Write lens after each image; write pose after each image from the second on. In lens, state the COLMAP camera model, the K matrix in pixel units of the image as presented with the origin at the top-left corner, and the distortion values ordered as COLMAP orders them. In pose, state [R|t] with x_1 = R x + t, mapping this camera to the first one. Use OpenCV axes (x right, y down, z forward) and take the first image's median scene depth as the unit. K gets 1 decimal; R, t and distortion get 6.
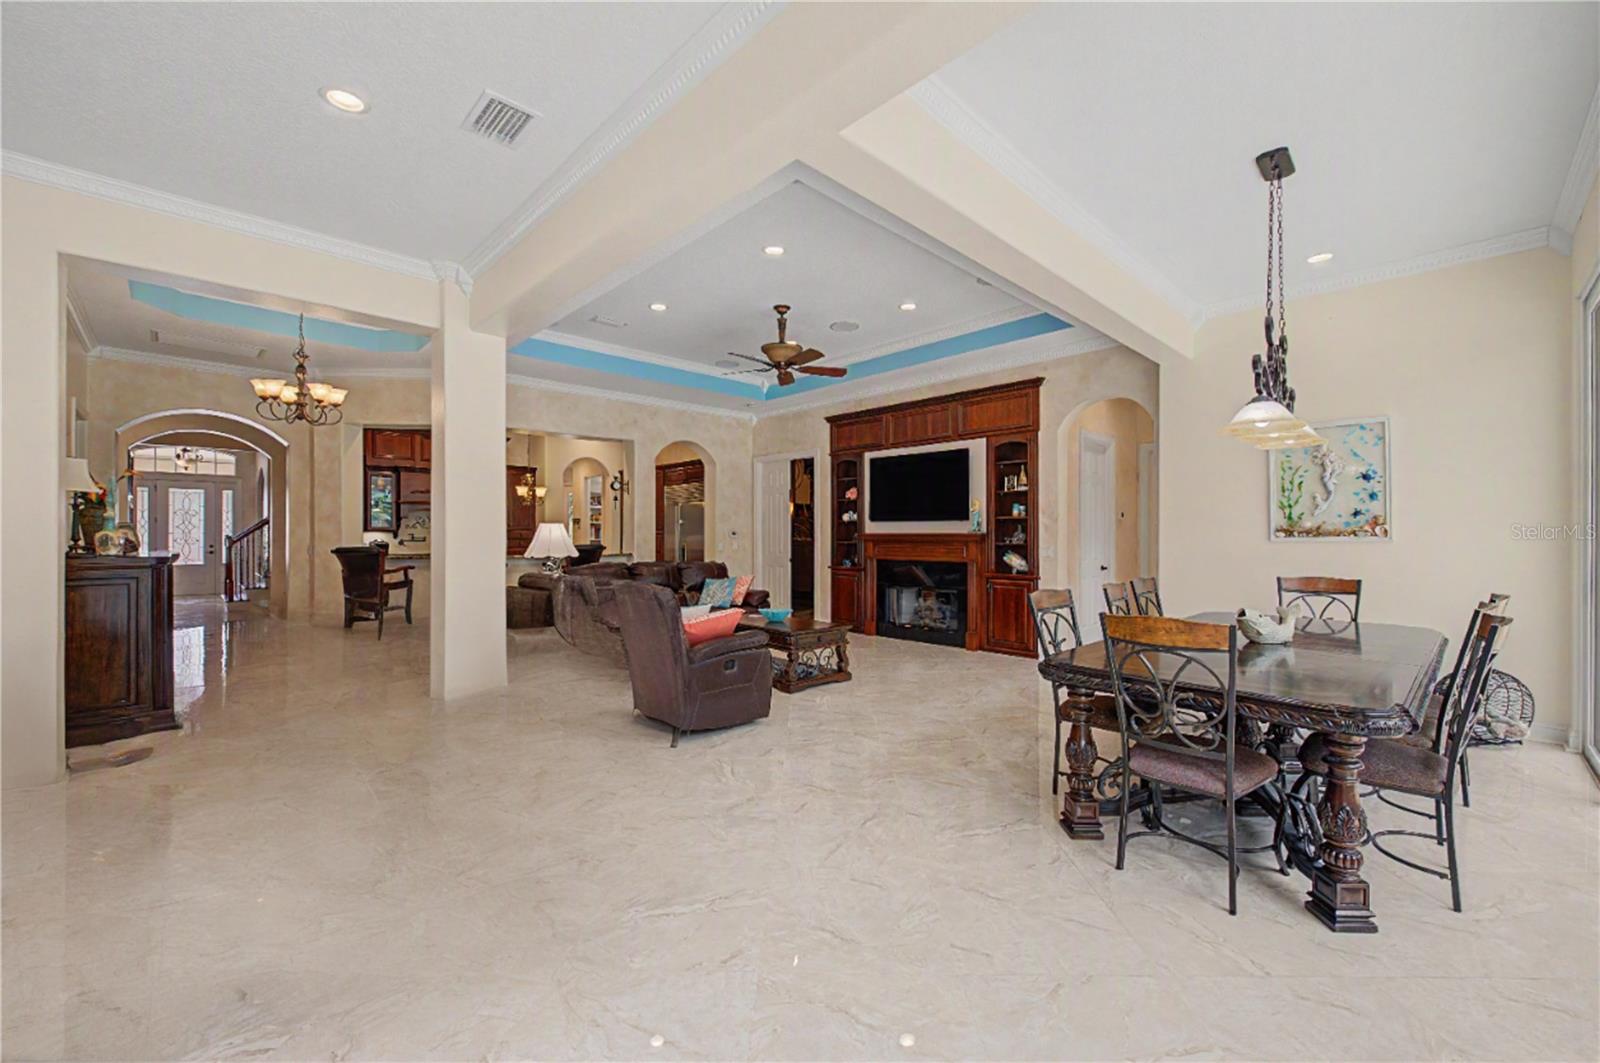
lens RADIAL K [[626.9, 0, 802.3], [0, 626.9, 528.6], [0, 0, 1]] dist [-0.003487, -0.000337]
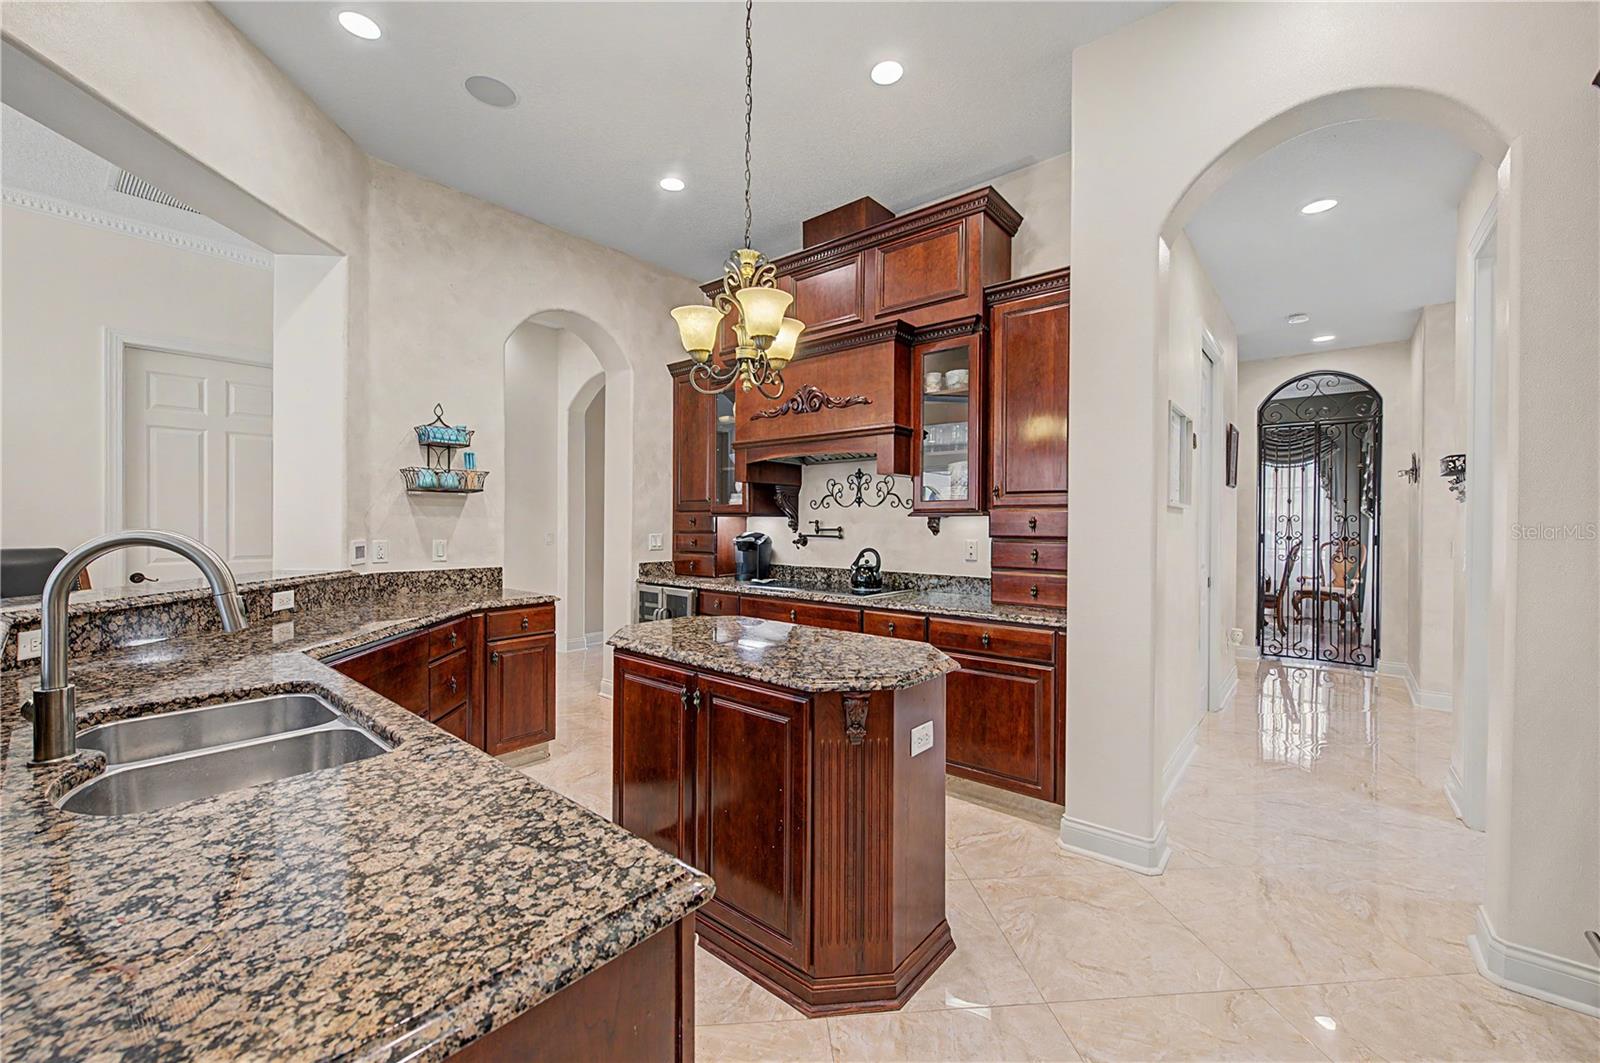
lens RADIAL K [[632.8, 0, 793.5], [0, 632.8, 523.9], [0, 0, 1]] dist [-0.000941, -0.000031]
pose [[0.089015, 0.002911, -0.996026, -0.251956], [0.000680, 0.999995, 0.002984, 0.011787], [0.996030, -0.000943, 0.089012, 1.200306]]
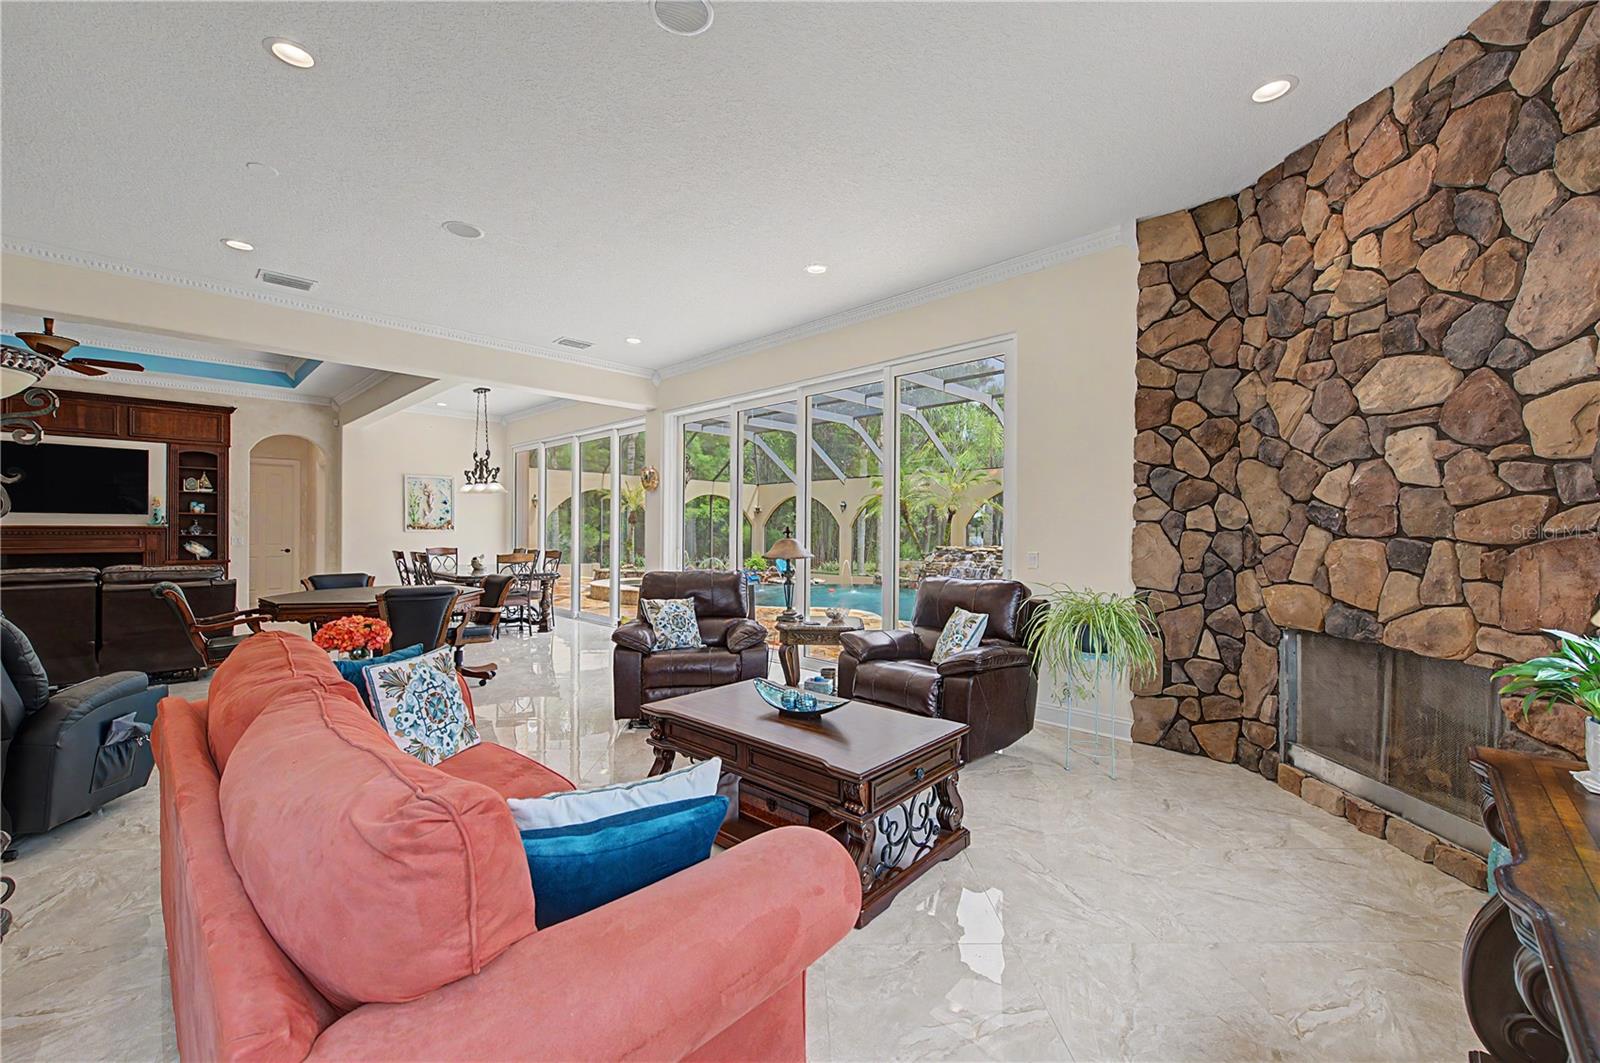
lens RADIAL K [[630.0, 0, 796.9], [0, 630.0, 533.5], [0, 0, 1]] dist [-0.001476, -0.000715]
pose [[-0.027643, -0.006275, 0.999598, -0.813067], [-0.013641, 0.999890, 0.005900, -0.001930], [-0.999525, -0.013472, -0.027725, -0.116631]]
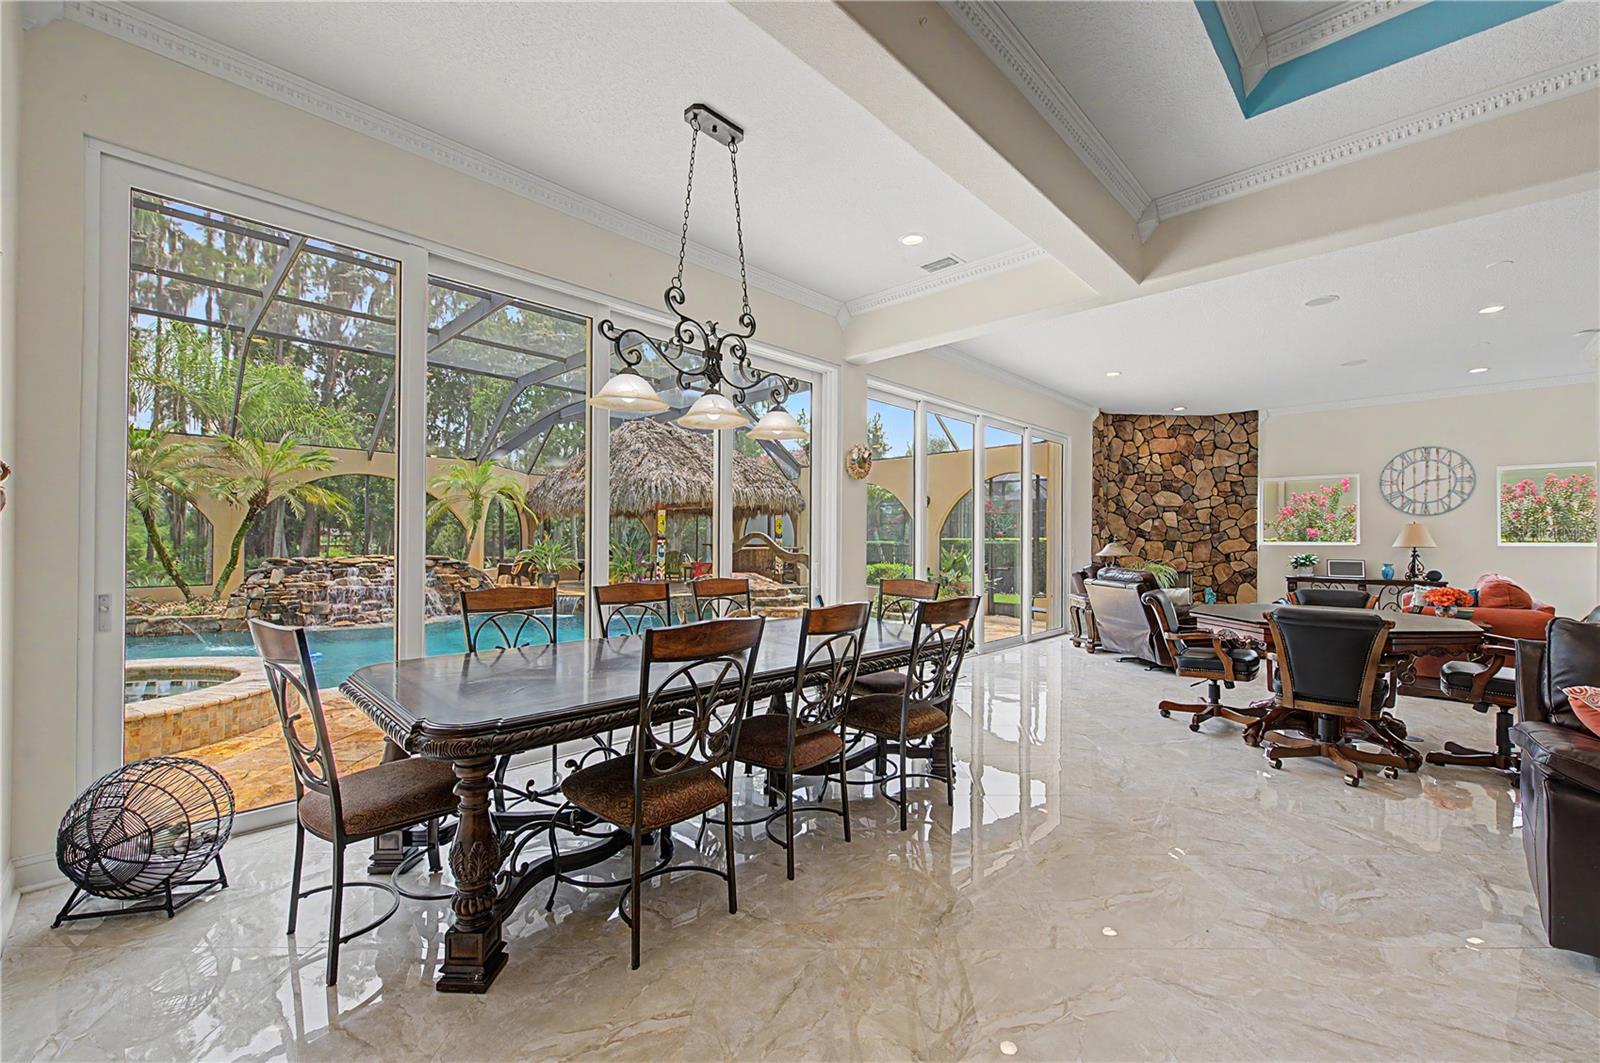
lens RADIAL K [[642.3, 0, 798.2], [0, 642.3, 537.0], [0, 0, 1]] dist [-0.001576, -0.000372]
pose [[-0.999709, -0.008004, -0.022747, 0.263068], [-0.007654, 0.999852, -0.015434, 0.014985], [0.022867, -0.015256, -0.999622, 0.789886]]
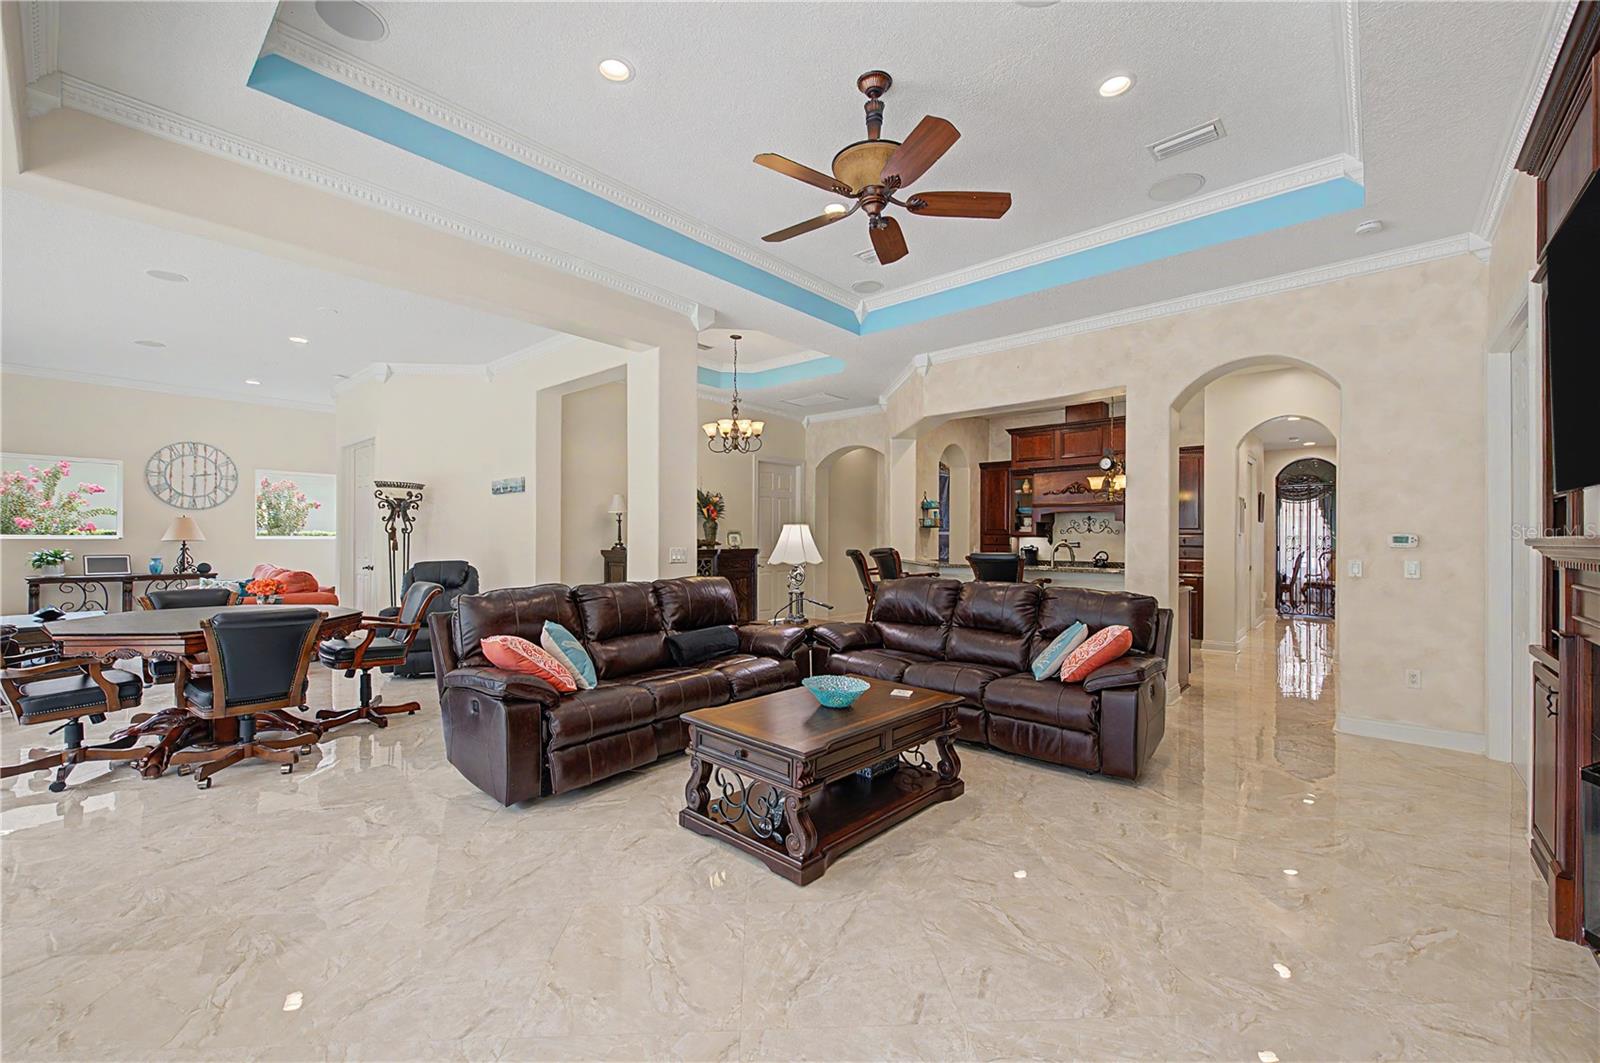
lens RADIAL K [[642.3, 0, 798.2], [0, 642.3, 537.0], [0, 0, 1]] dist [-0.001576, -0.000372]
pose [[0.067759, -0.002576, -0.997698, 0.358287], [0.003419, 0.999991, -0.002349, 0.007550], [0.997696, -0.003252, 0.067767, 0.696541]]
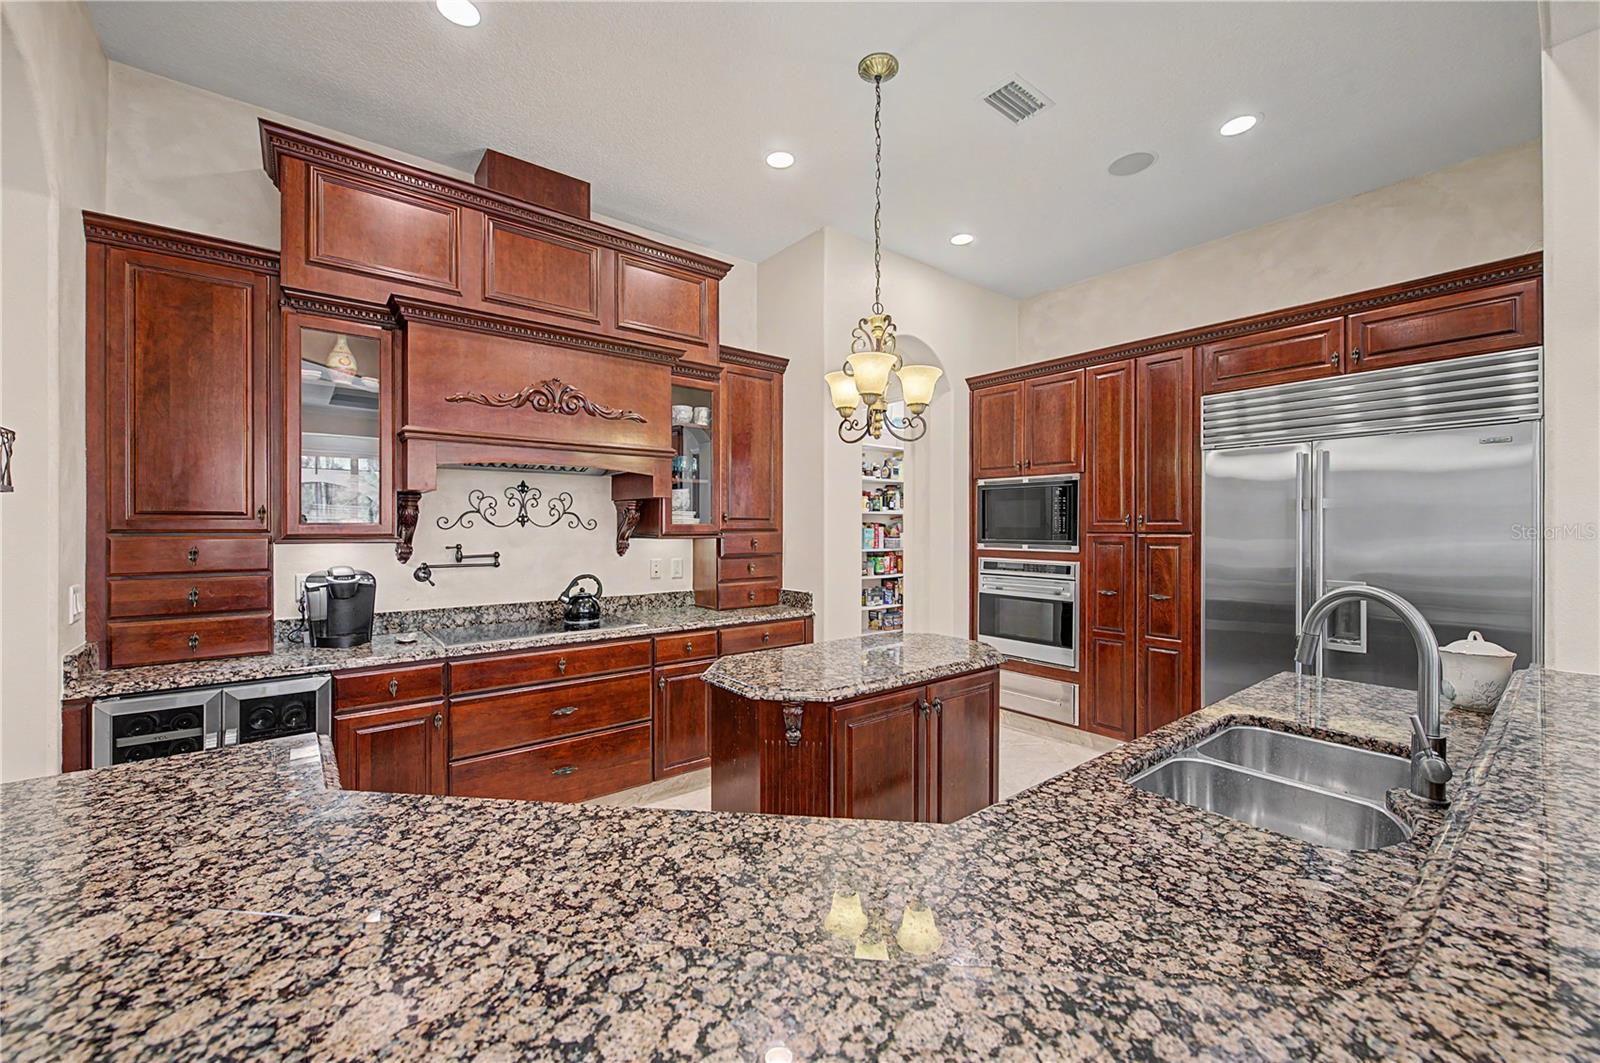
lens RADIAL K [[626.9, 0, 802.3], [0, 626.9, 528.6], [0, 0, 1]] dist [-0.003487, -0.000337]
pose [[0.995331, -0.000775, -0.096520, -0.533806], [0.001613, 0.999962, 0.008611, -0.002855], [0.096509, -0.008727, 0.995294, 0.894659]]
